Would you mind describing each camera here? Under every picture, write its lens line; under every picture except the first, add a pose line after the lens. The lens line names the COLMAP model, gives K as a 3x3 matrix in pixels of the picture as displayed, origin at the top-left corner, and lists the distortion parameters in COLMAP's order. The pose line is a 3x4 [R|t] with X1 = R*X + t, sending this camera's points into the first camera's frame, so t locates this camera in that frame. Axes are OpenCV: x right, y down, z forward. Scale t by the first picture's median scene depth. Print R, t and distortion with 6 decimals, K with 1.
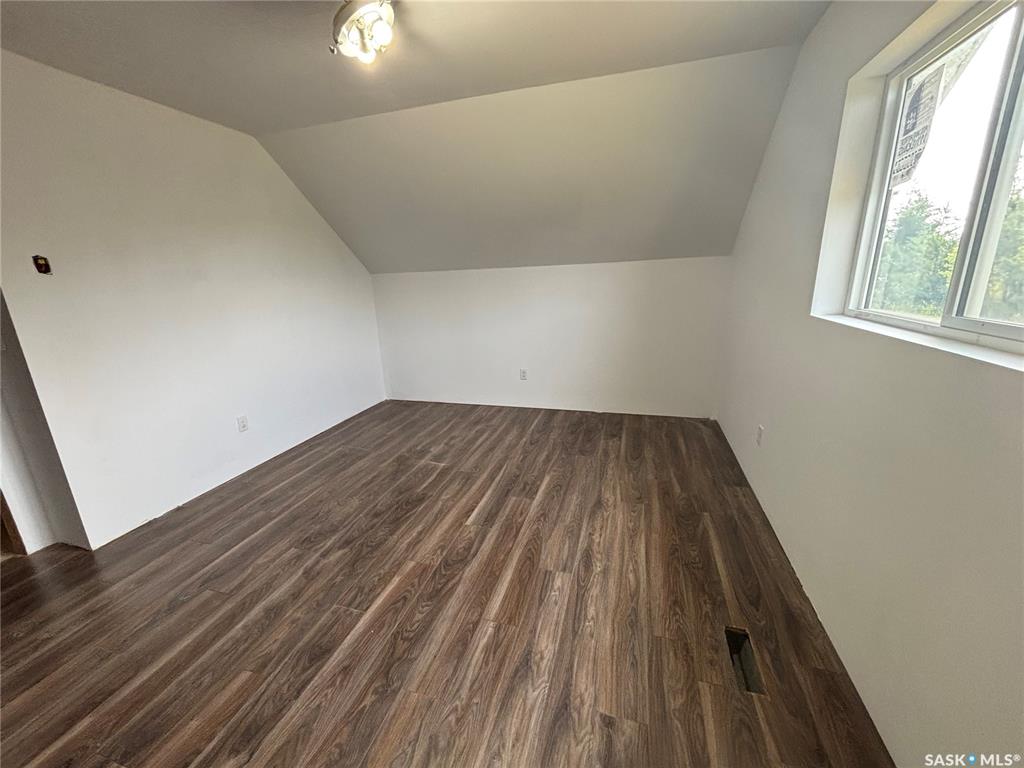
lens RADIAL K [[414.5, 0, 511.6], [0, 414.5, 383.7], [0, 0, 1]] dist [0.005724, 0.000469]
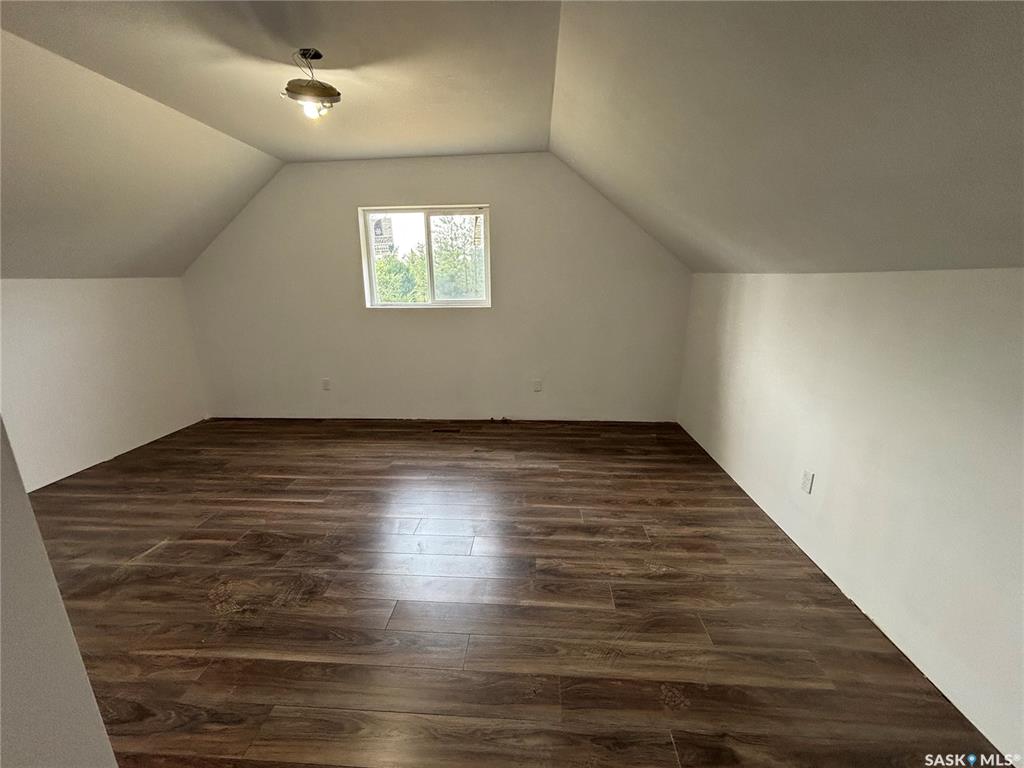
lens RADIAL K [[414.5, 0, 511.1], [0, 414.5, 383.7], [0, 0, 1]] dist [0.005724, 0.000469]
pose [[-0.219829, -0.205058, 0.953743, -1.023775], [0.275244, 0.924900, 0.262298, -0.096169], [-0.935904, 0.320172, -0.146880, 0.477025]]
